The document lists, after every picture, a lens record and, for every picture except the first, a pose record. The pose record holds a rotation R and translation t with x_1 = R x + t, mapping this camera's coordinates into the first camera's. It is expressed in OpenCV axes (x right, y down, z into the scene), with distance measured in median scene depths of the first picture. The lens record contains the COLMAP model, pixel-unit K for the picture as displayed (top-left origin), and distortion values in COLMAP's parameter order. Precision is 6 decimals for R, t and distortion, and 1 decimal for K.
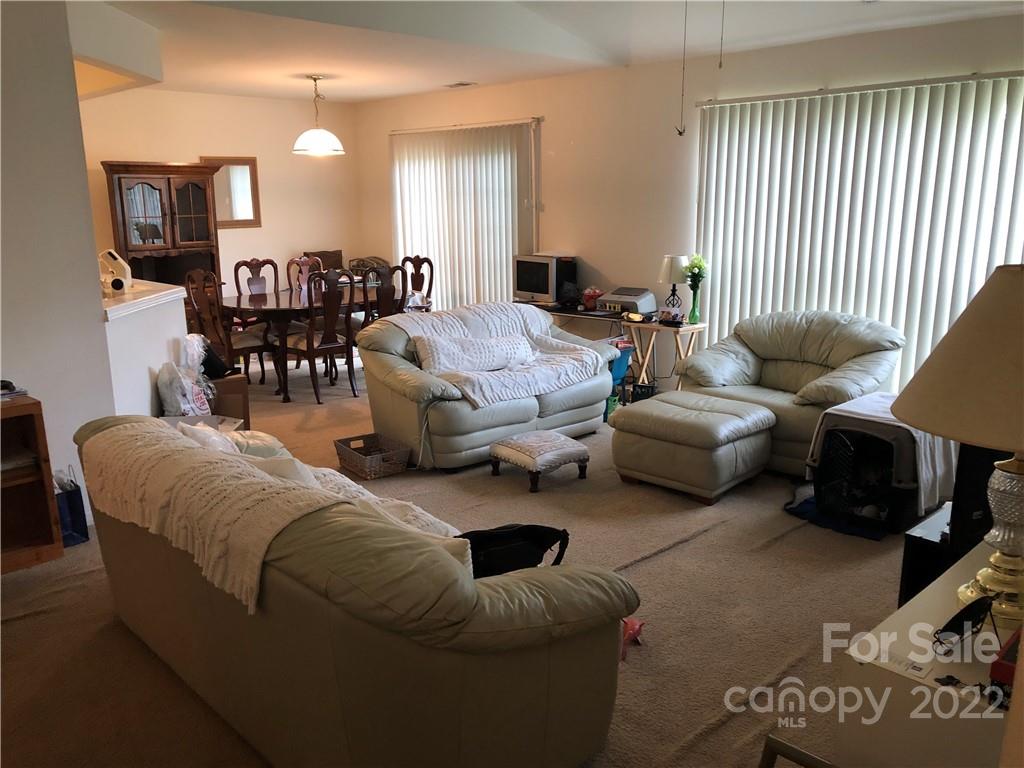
lens RADIAL K [[864.5, 0, 512.0], [0, 864.5, 384.0], [0, 0, 1]] dist [-0.010157, -0.004172]
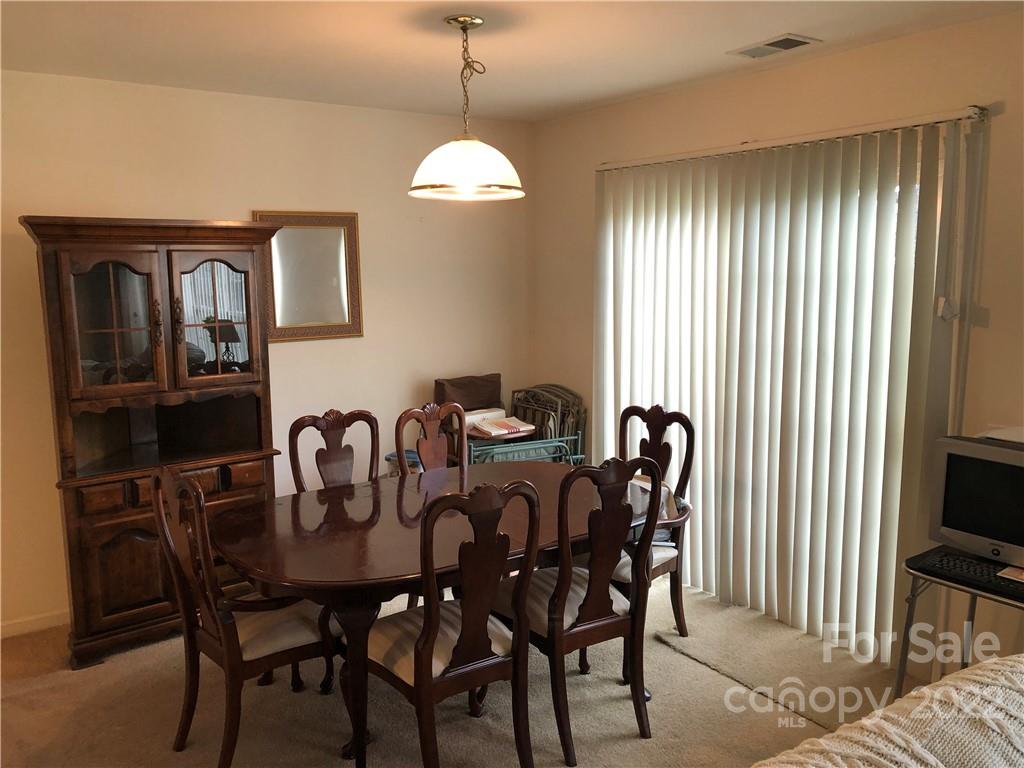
lens RADIAL K [[818.5, 0, 493.2], [0, 818.5, 383.5], [0, 0, 1]] dist [-0.016565, -0.005463]
pose [[0.981729, 0.026922, -0.188371, -0.120455], [-0.040558, 0.996798, -0.068912, -0.132986], [0.185913, 0.075293, 0.979677, 0.560205]]
